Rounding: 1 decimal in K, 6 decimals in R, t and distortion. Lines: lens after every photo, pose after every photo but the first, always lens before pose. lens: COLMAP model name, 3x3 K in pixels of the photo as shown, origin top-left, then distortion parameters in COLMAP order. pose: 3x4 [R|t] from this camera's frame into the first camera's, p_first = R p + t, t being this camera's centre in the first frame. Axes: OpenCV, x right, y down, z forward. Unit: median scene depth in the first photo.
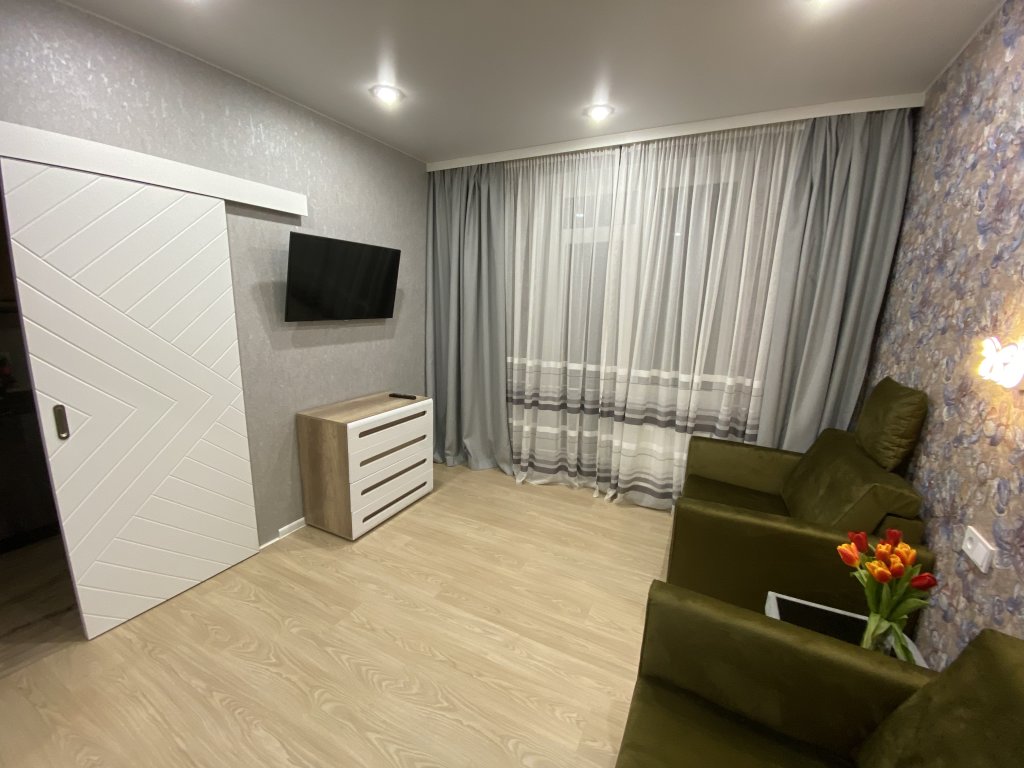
lens RADIAL K [[412.7, 0, 511.0], [0, 412.7, 381.8], [0, 0, 1]] dist [0.022032, -0.022975]
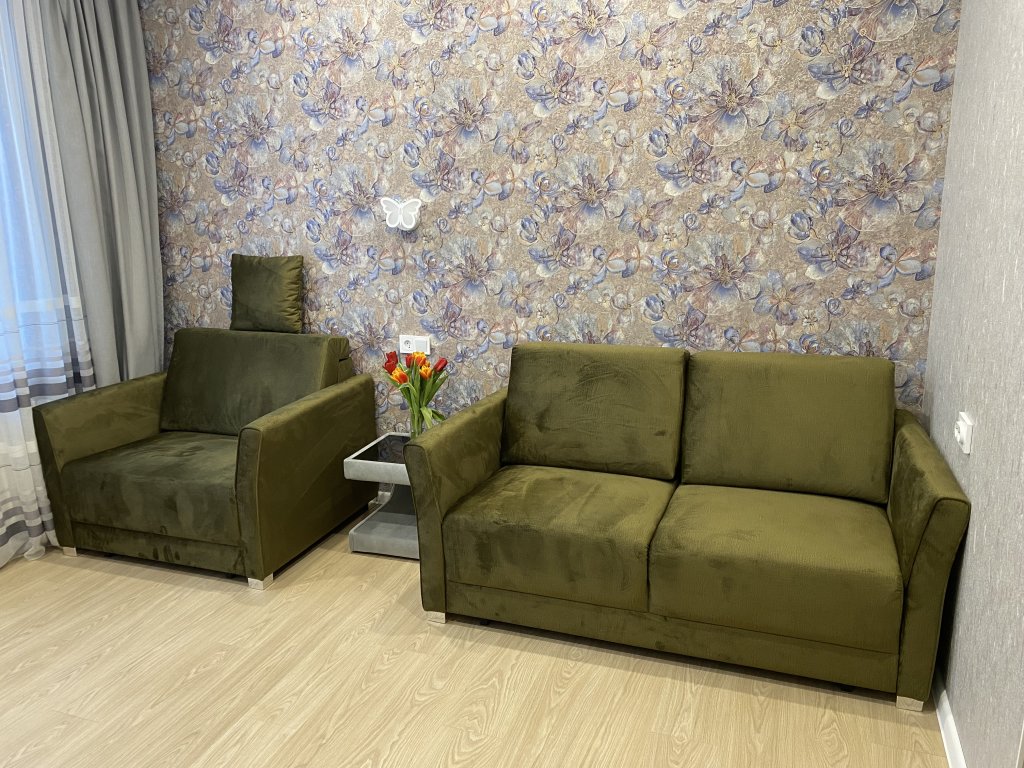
lens RADIAL K [[788.5, 0, 513.5], [0, 788.5, 363.9], [0, 0, 1]] dist [0.073919, -0.108924]
pose [[-0.123553, -0.236121, 0.963837, -0.766630], [0.211063, 0.942802, 0.258024, -0.083064], [-0.969632, 0.235310, -0.066649, 0.405047]]
